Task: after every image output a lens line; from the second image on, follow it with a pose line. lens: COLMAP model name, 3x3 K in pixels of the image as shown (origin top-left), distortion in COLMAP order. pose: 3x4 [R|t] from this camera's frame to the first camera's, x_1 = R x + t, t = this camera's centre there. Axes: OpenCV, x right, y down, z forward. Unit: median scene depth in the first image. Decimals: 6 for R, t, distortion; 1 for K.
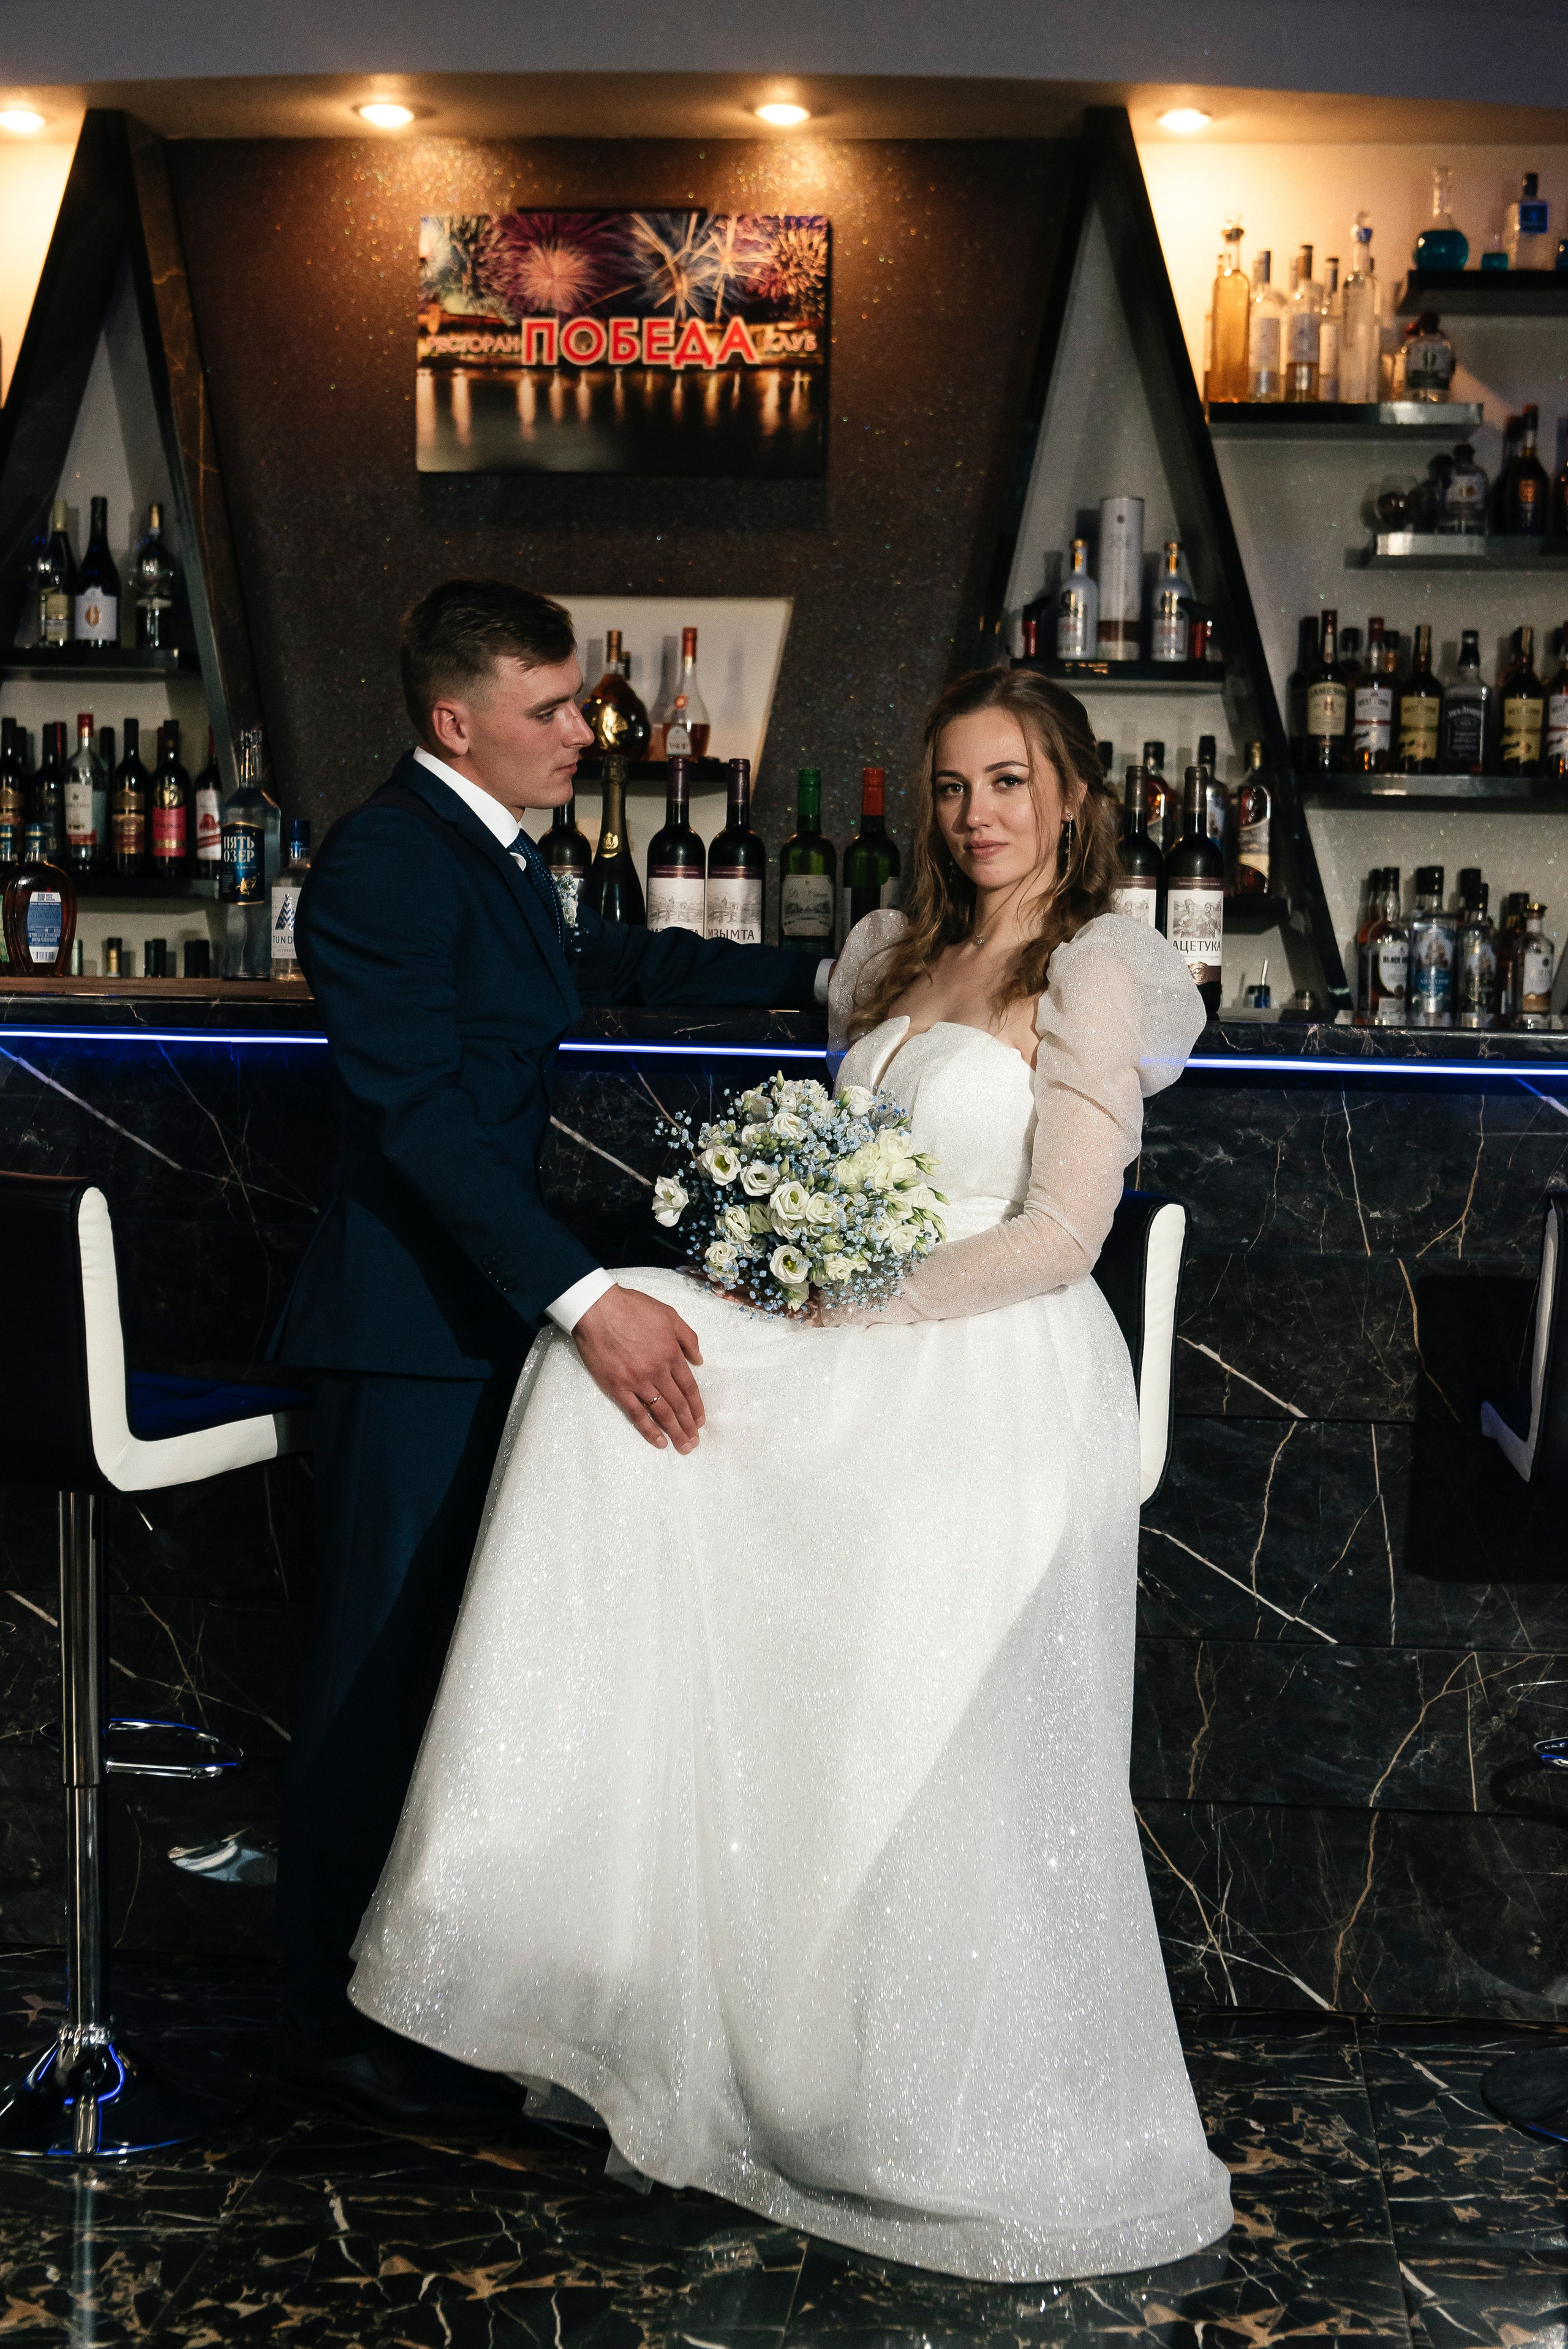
lens RADIAL K [[3456.5, 0, 784.0], [0, 3456.5, 1174.5], [0, 0, 1]] dist [-0.018018, -0.058405]
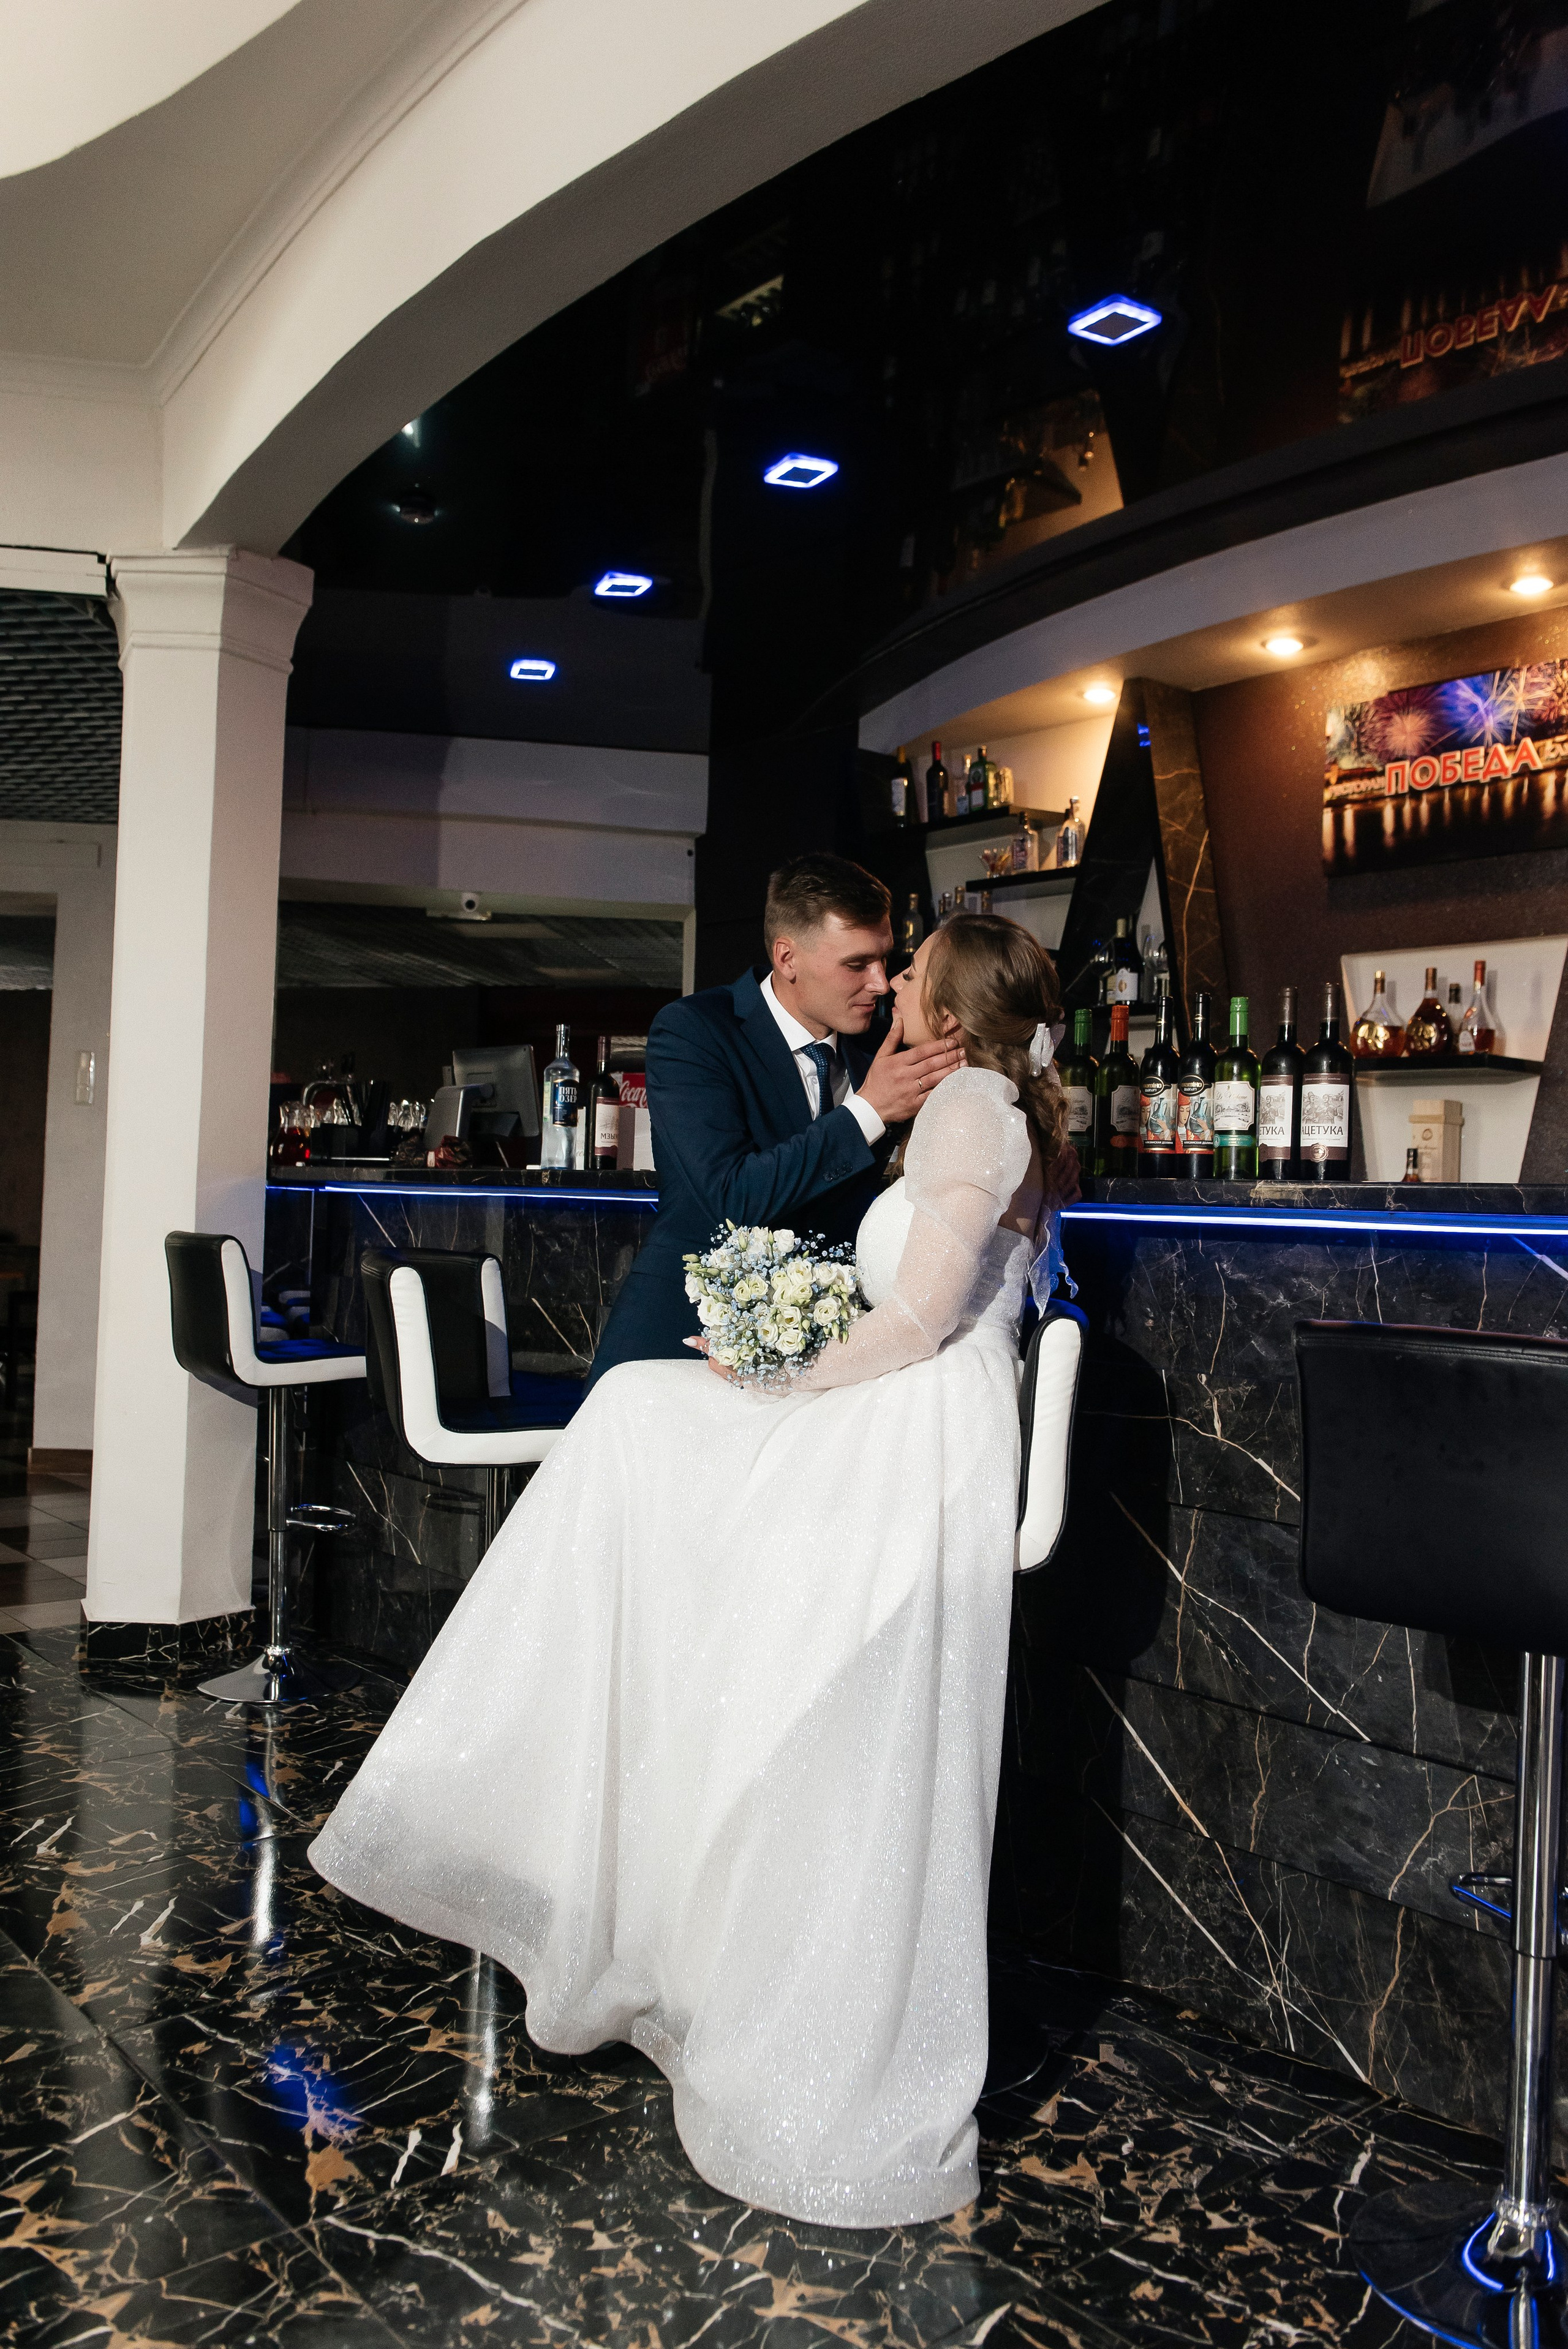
lens RADIAL K [[1861.4, 0, 784.0], [0, 1861.4, 1174.5], [0, 0, 1]] dist [0.011941, -0.003341]
pose [[0.716285, -0.006585, -0.697777, 0.442707], [-0.073169, 0.993734, -0.084488, 0.017913], [0.693961, 0.111573, 0.711316, 0.413287]]
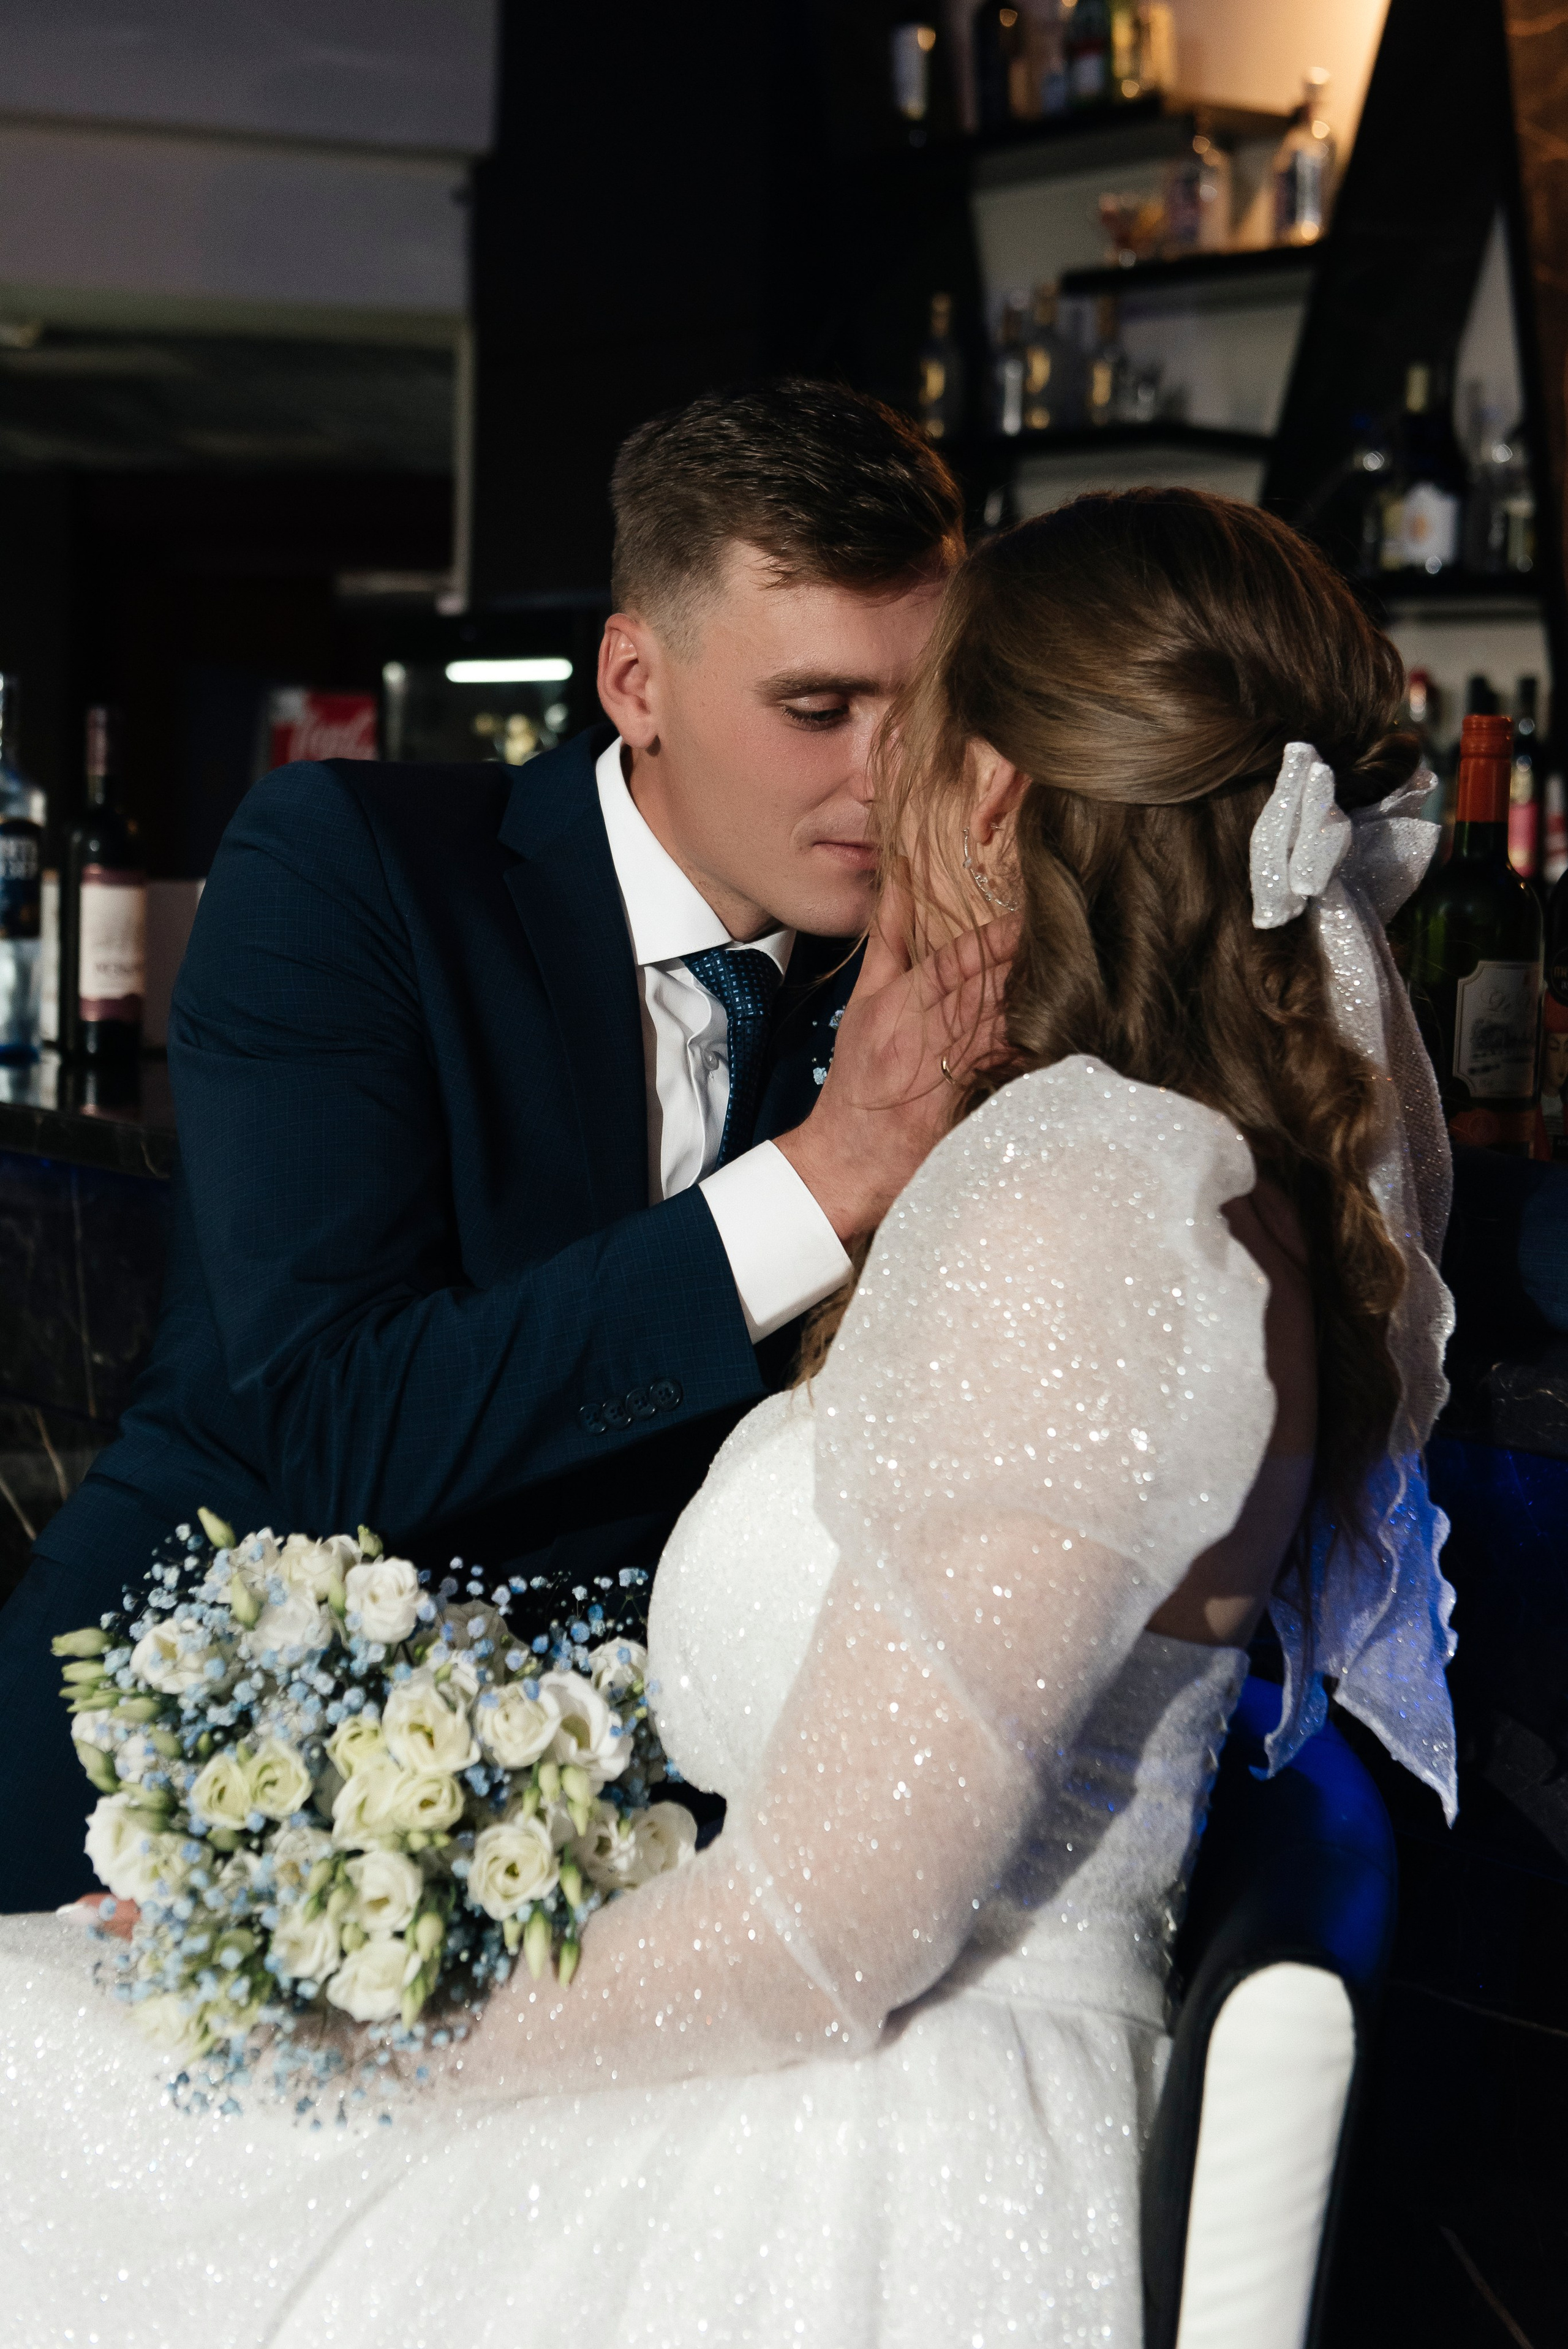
lens RADIAL K [[3456.5, 0, 784.0], [0, 3456.5, 1174.5], [0, 0, 1]] dist [-0.018018, -0.058405]
pose [[0.725179, 0.070699, -0.684921, 0.286441], [-0.073630, 0.996973, 0.024952, -0.059527], [0.684612, 0.032337, 0.728190, 0.613856]]
